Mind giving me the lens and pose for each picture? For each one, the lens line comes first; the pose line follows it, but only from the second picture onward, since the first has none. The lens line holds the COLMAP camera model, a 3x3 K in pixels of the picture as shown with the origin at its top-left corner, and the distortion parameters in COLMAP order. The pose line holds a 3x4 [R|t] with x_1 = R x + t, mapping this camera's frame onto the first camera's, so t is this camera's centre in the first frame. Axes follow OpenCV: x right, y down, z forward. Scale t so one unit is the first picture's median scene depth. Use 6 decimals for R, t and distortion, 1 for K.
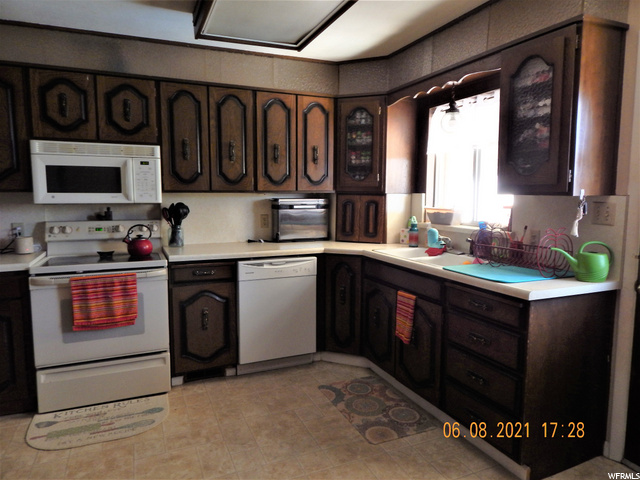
lens RADIAL K [[424.8, 0, 336.3], [0, 424.8, 241.5], [0, 0, 1]] dist [-0.006400, 0.000163]
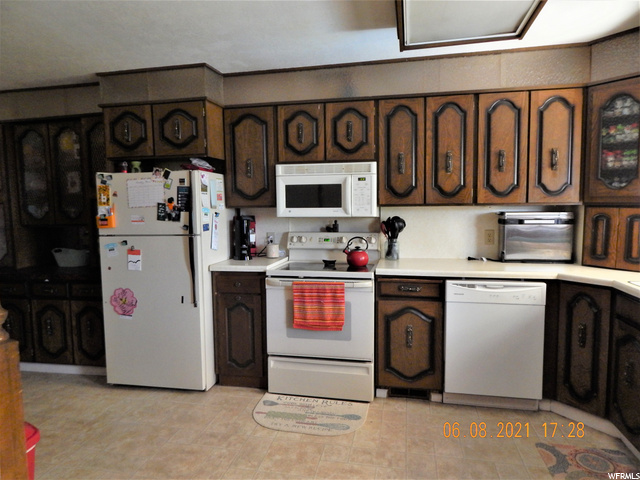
lens RADIAL K [[424.8, 0, 320.1], [0, 424.8, 239.5], [0, 0, 1]] dist [-0.006400, 0.000163]
pose [[0.805545, 0.036468, -0.591411, 0.089944], [-0.055621, 0.998351, -0.014199, -0.012826], [0.589918, 0.044333, 0.806245, 0.085656]]
